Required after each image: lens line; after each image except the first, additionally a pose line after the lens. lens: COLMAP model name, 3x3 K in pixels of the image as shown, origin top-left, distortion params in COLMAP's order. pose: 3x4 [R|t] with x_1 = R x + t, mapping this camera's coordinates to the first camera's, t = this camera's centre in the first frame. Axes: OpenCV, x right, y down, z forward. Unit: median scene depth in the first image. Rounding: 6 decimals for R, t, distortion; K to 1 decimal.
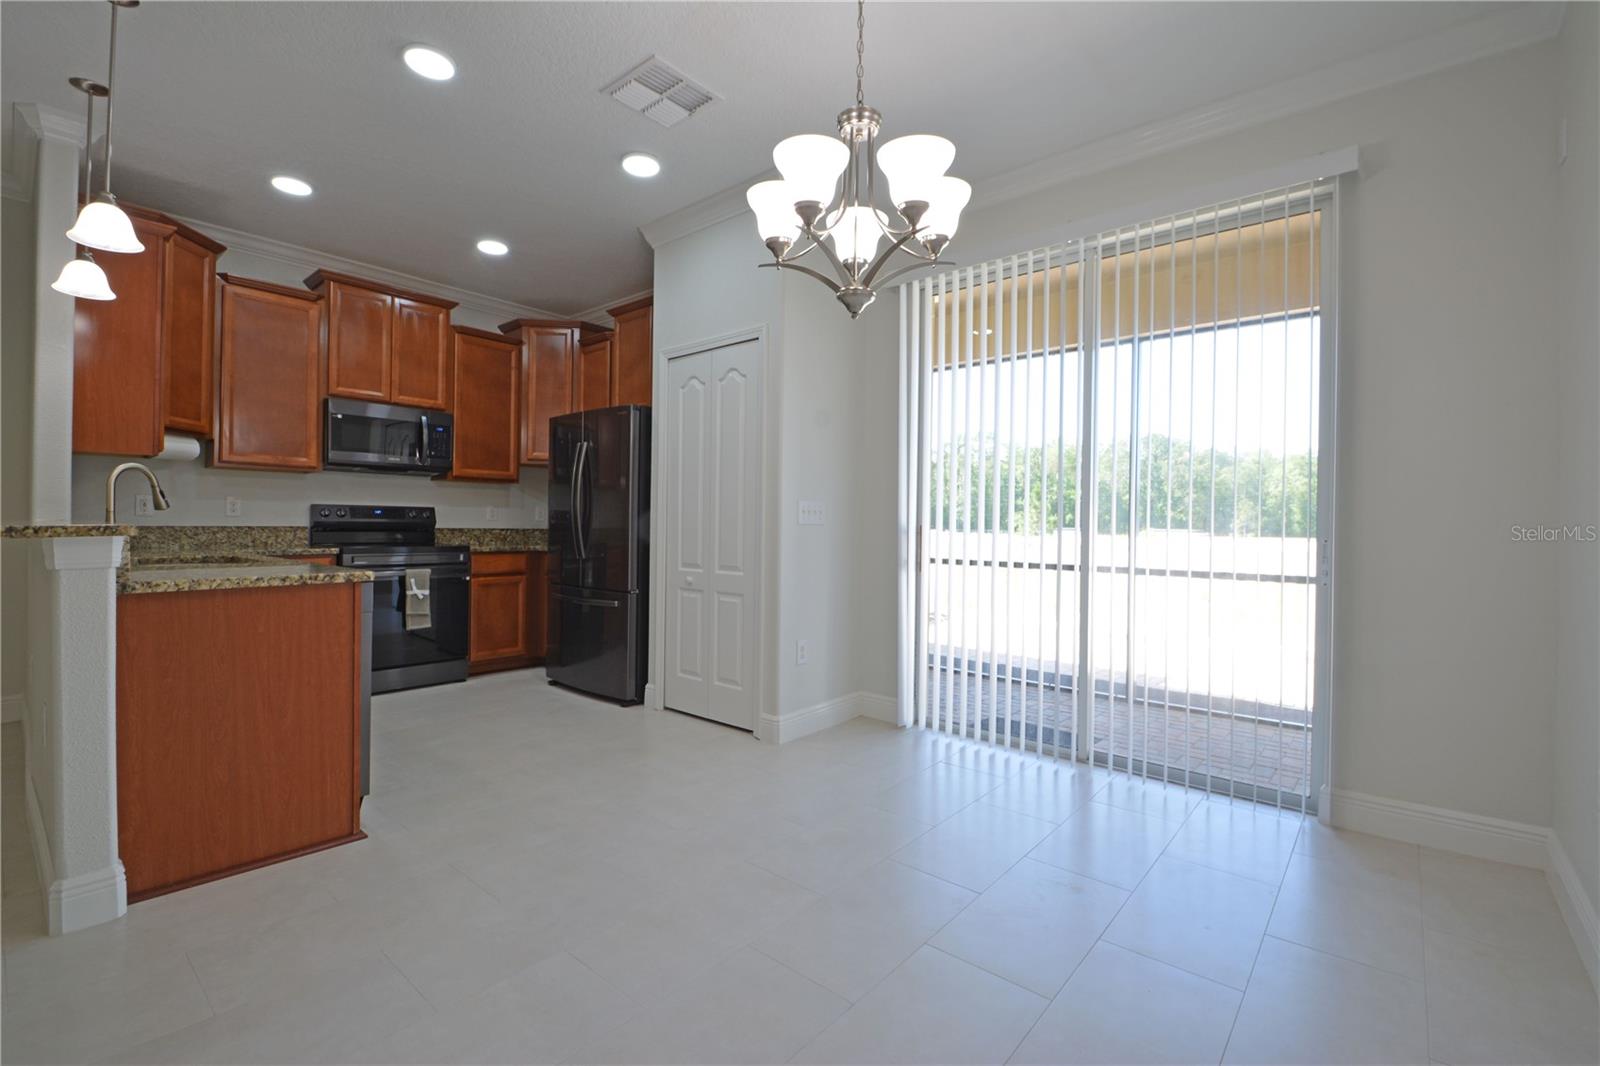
lens RADIAL K [[701.3, 0, 787.2], [0, 701.3, 533.0], [0, 0, 1]] dist [0.003020, -0.005153]
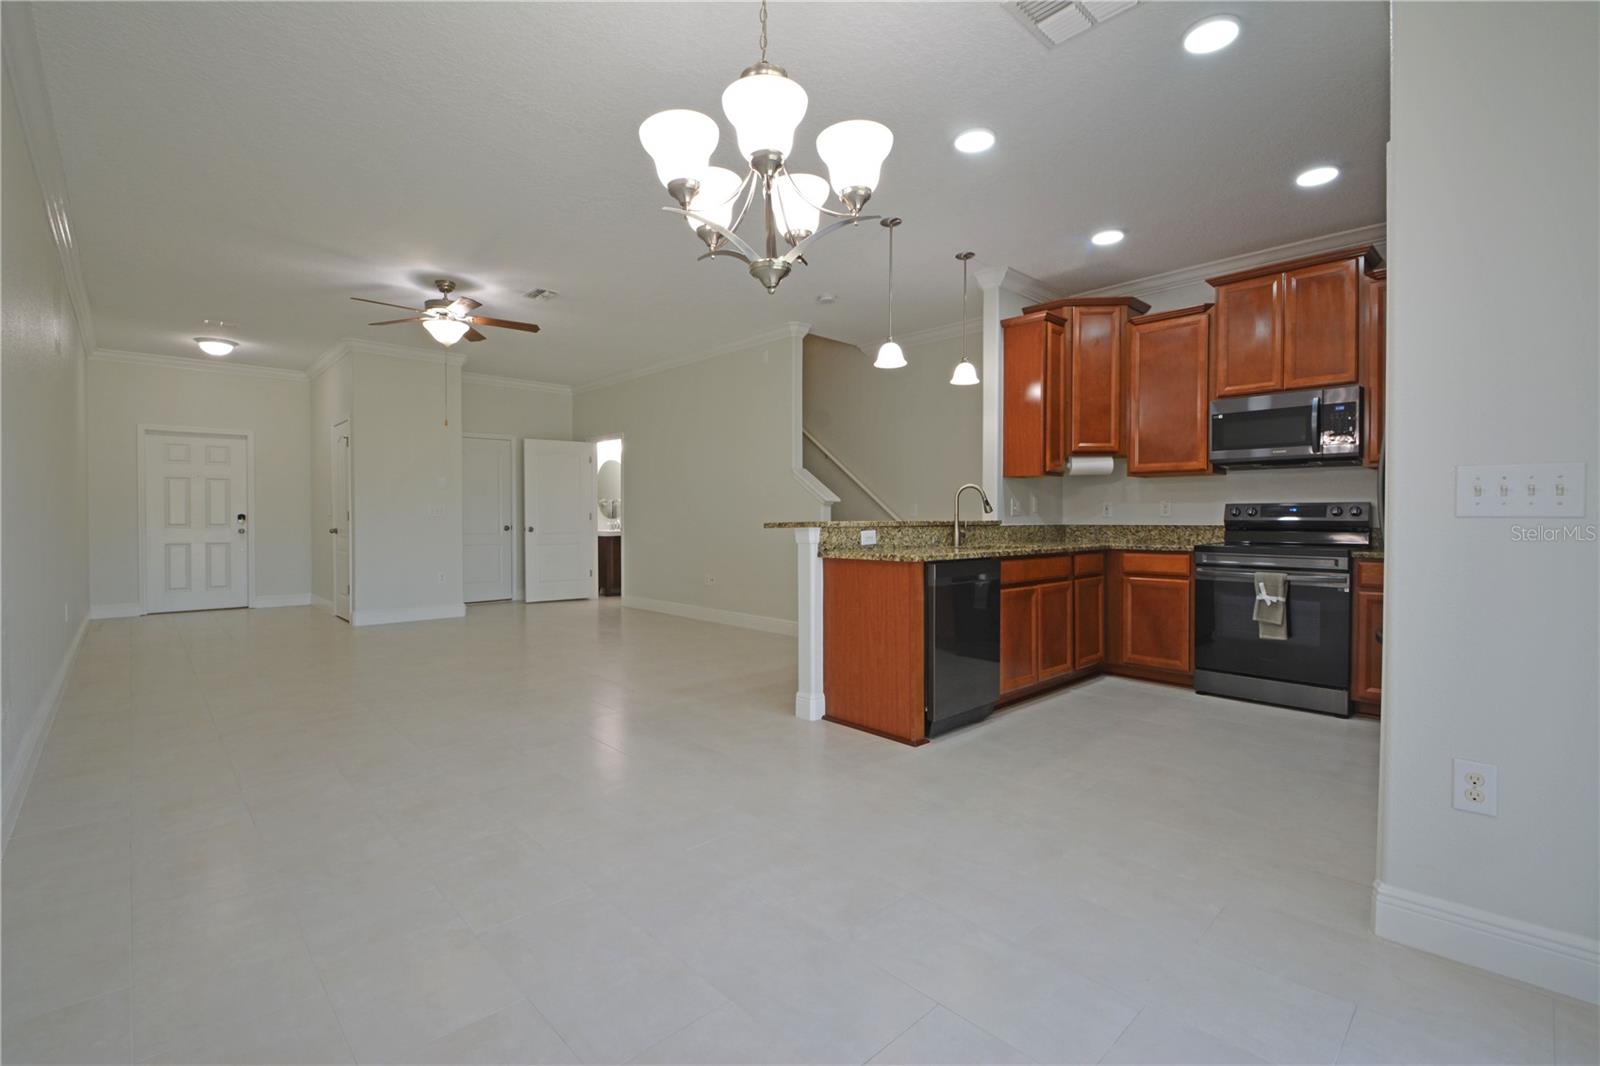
lens RADIAL K [[701.3, 0, 786.3], [0, 701.3, 531.0], [0, 0, 1]] dist [0.003020, -0.005153]
pose [[-0.101565, 0.006316, -0.994809, 0.443002], [-0.014189, 0.999869, 0.007797, -0.000063], [0.994728, 0.014907, -0.101462, 0.486283]]
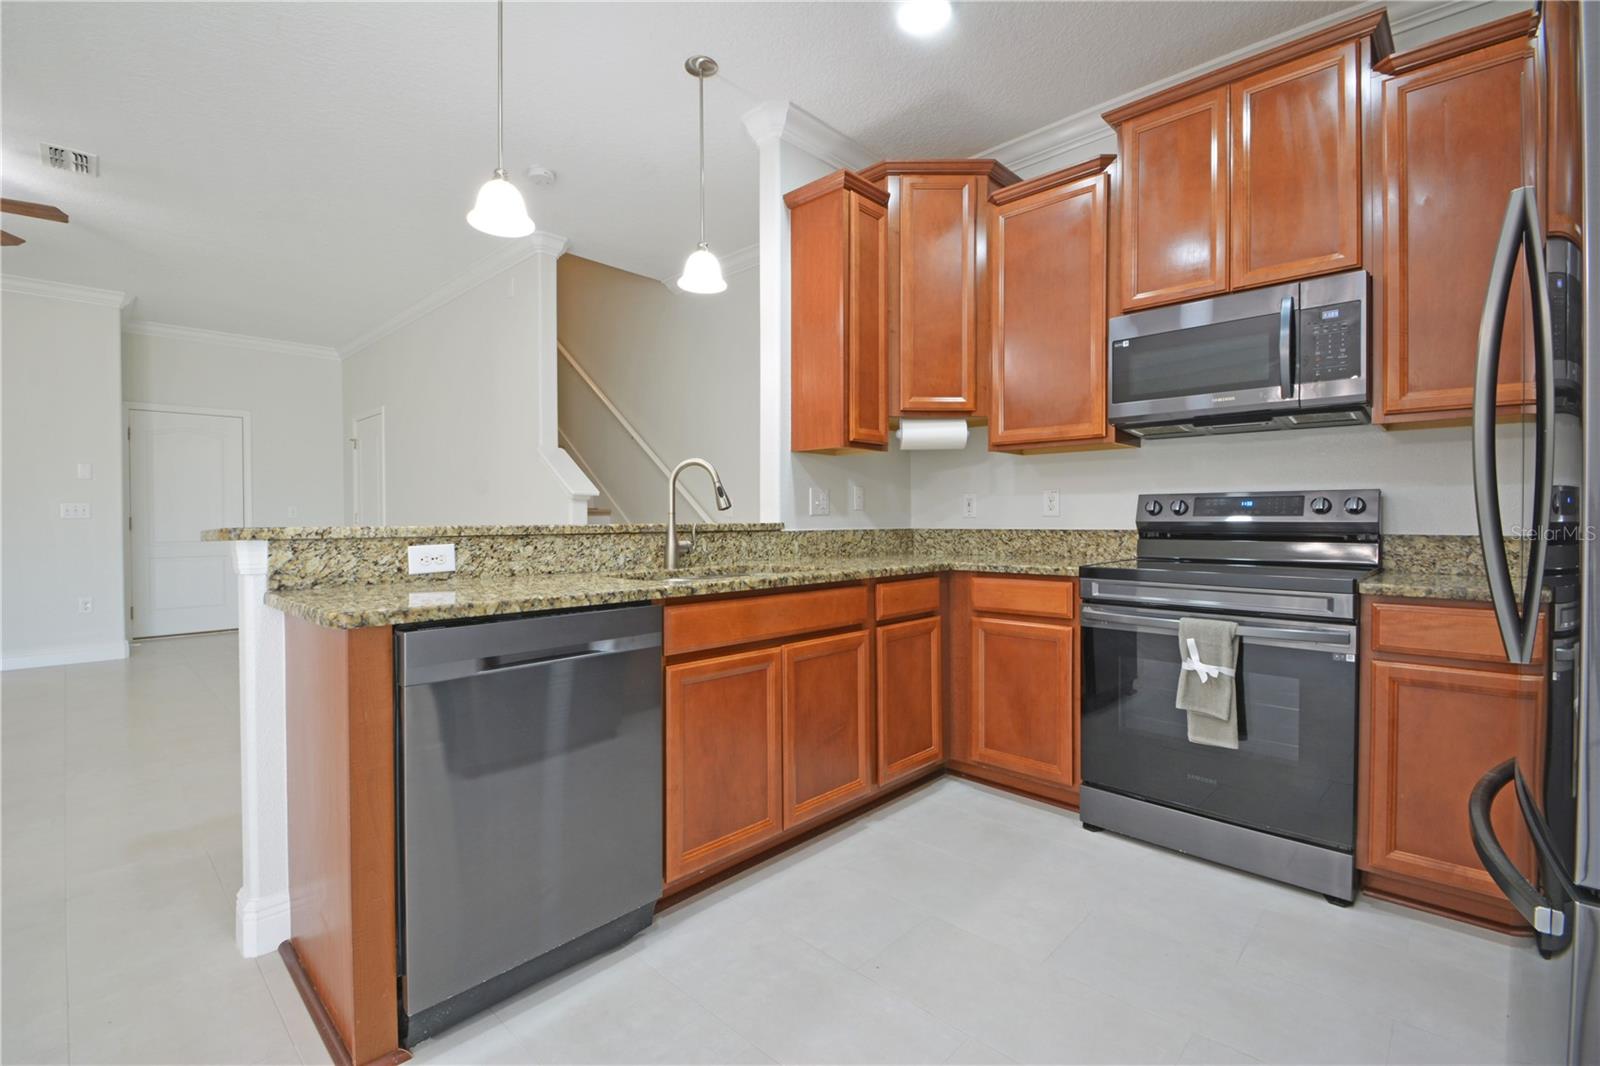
lens RADIAL K [[701.3, 0, 790.2], [0, 701.3, 532.2], [0, 0, 1]] dist [0.003020, -0.005153]
pose [[-0.047719, 0.006896, -0.998837, -0.033594], [-0.011245, 0.999909, 0.007440, -0.009266], [0.998798, 0.011587, -0.047637, 0.757066]]
